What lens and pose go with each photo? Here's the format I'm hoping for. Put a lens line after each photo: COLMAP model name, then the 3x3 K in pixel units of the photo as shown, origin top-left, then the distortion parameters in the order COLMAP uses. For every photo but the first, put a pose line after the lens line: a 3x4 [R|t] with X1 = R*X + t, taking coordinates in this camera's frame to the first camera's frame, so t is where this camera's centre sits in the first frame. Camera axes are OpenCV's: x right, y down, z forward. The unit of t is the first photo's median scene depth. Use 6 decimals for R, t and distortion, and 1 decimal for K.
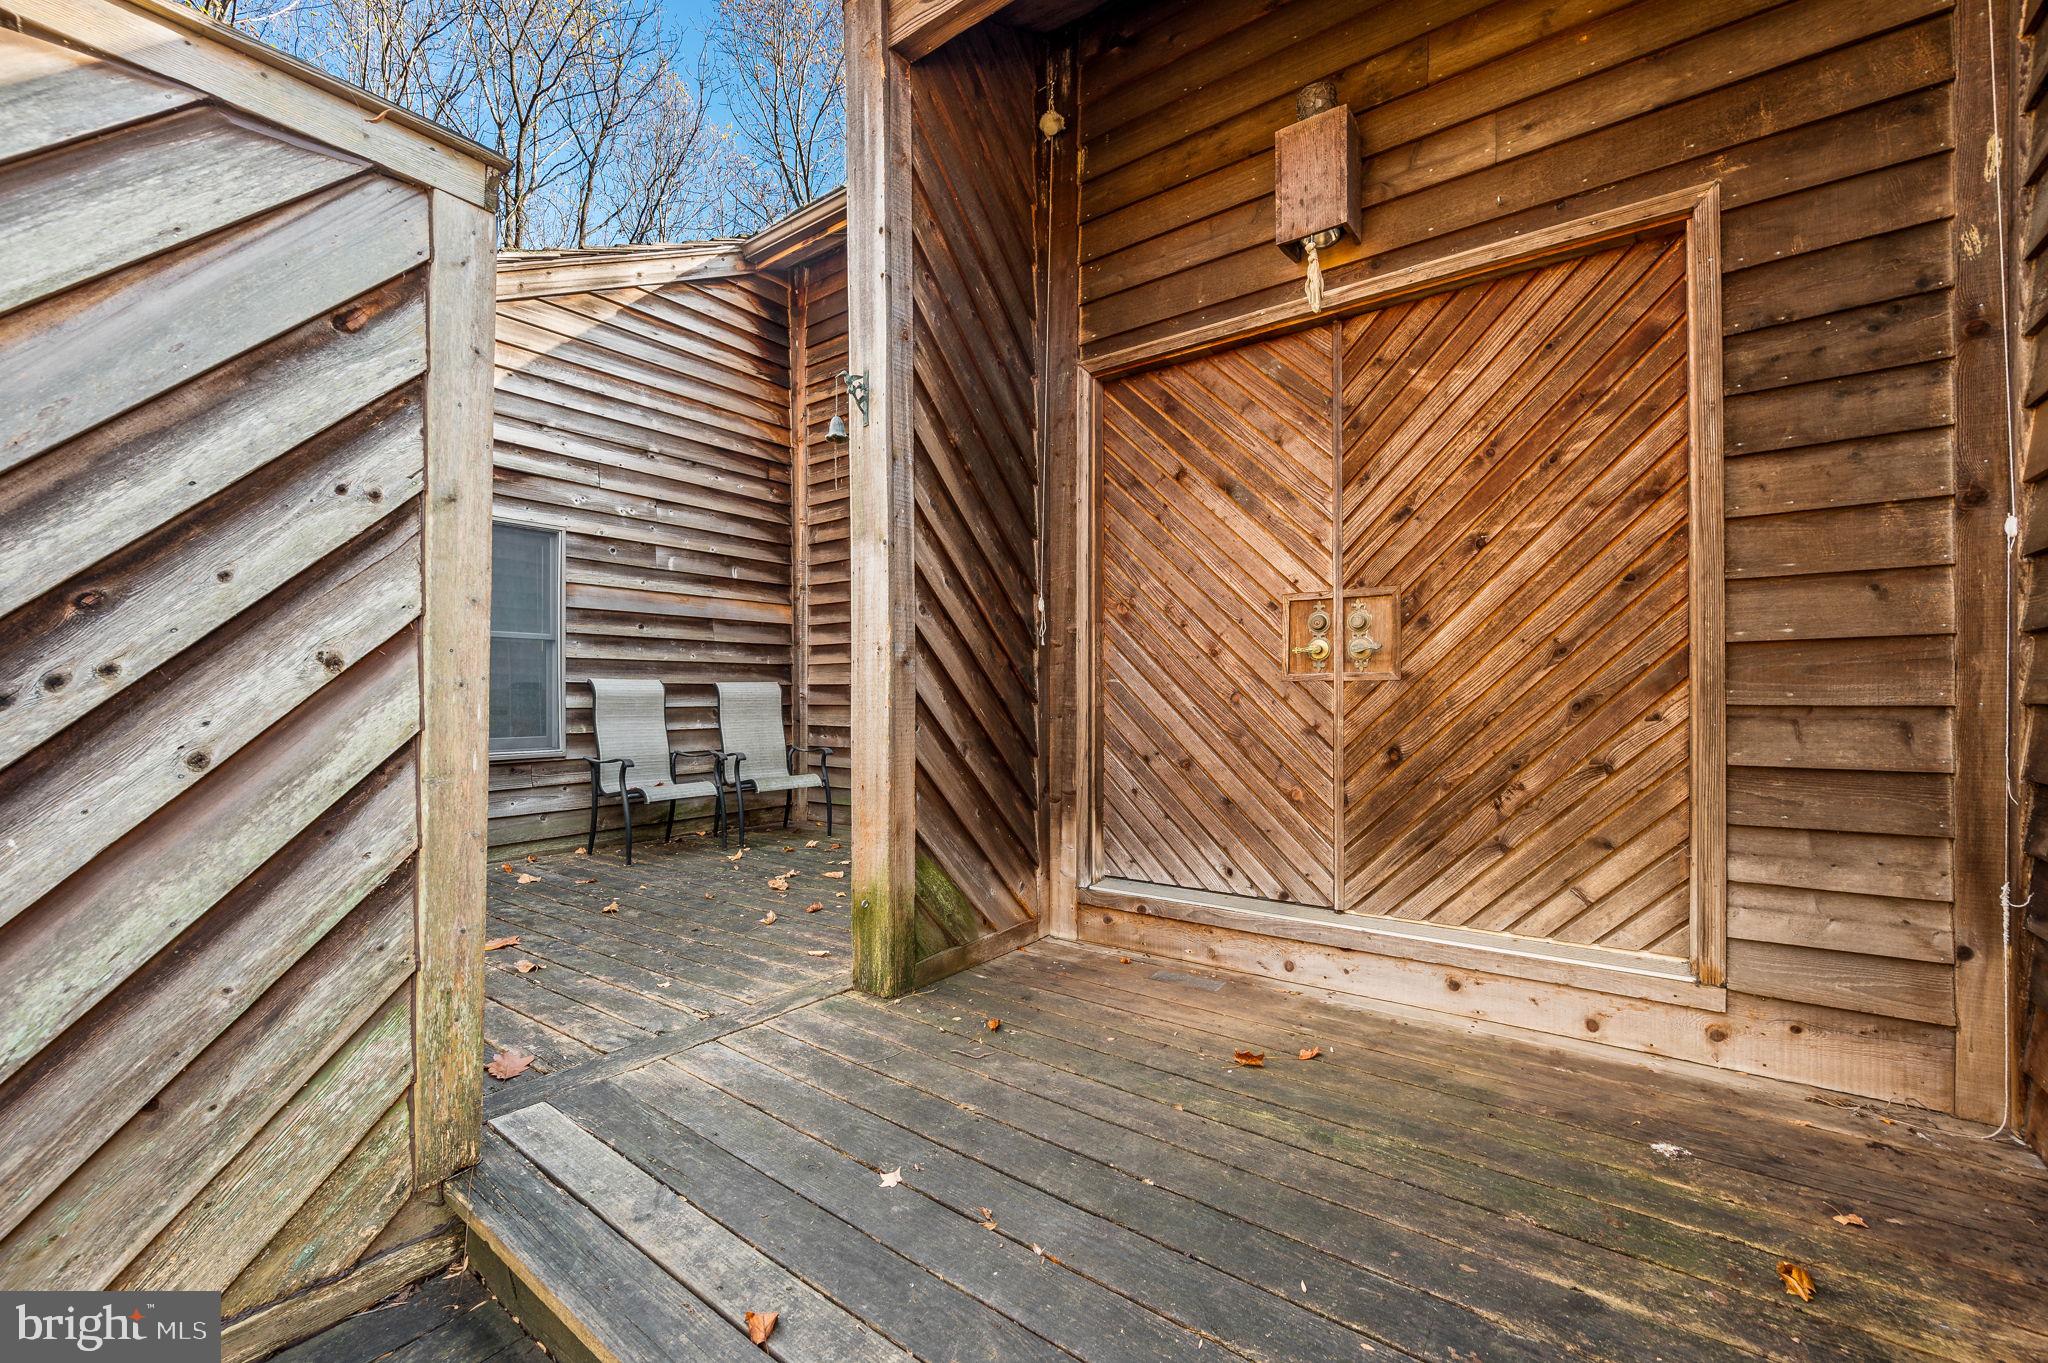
lens RADIAL K [[812.0, 0, 1021.4], [0, 812.0, 684.2], [0, 0, 1]] dist [0.002130, 0.000080]
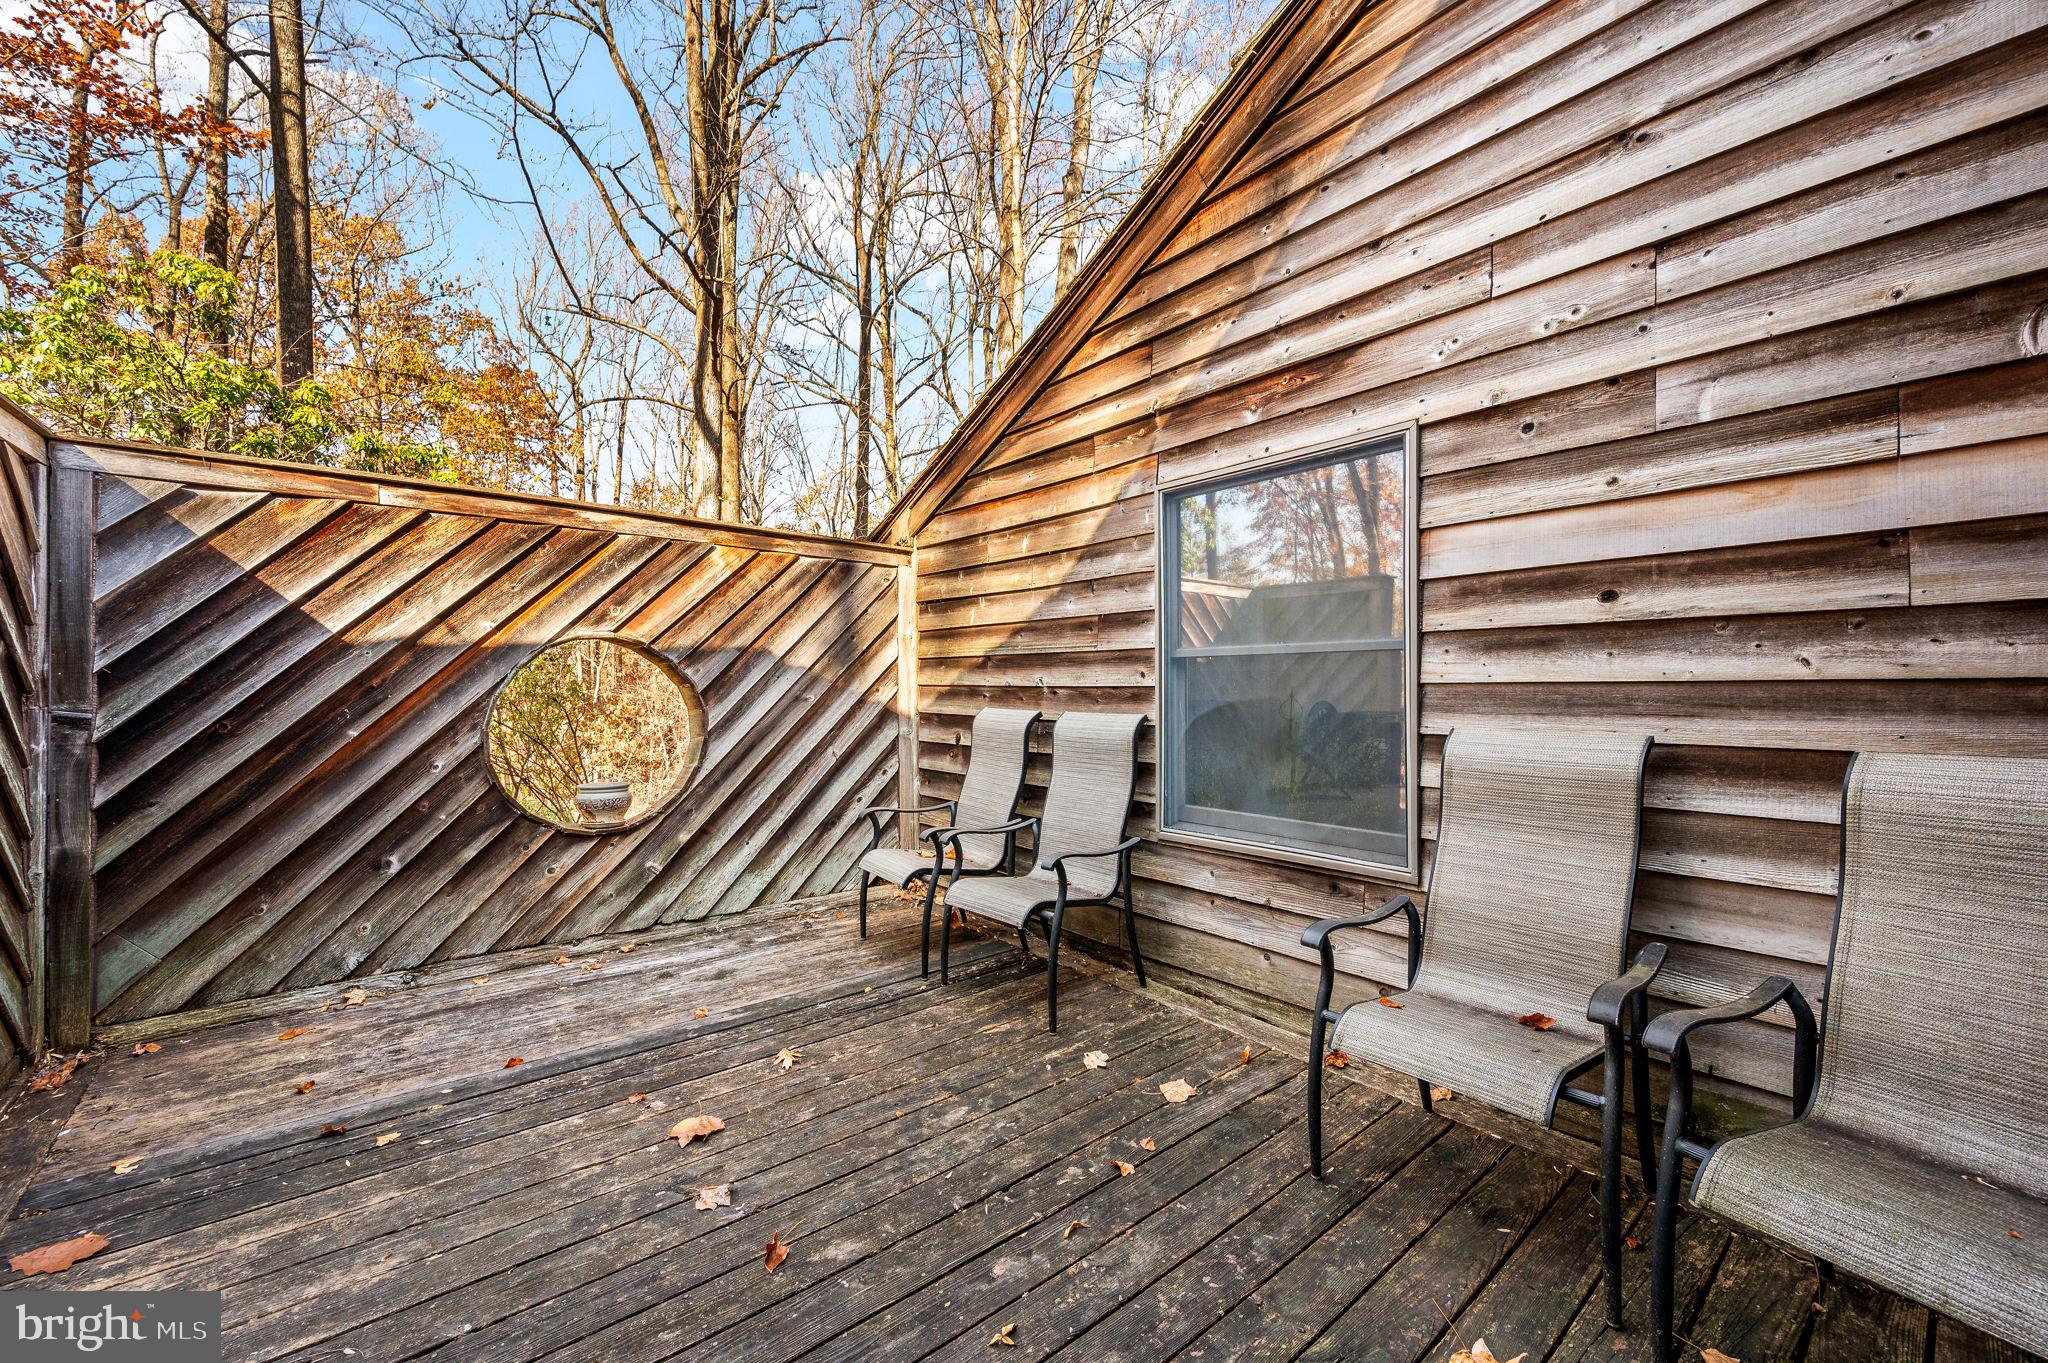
lens RADIAL K [[812.0, 0, 1023.8], [0, 812.0, 697.8], [0, 0, 1]] dist [0.002130, 0.000080]
pose [[-0.242693, 0.005660, -0.970087, -0.021077], [0.005191, 0.999976, 0.004536, -0.024597], [0.970089, -0.003935, -0.242717, 0.813335]]
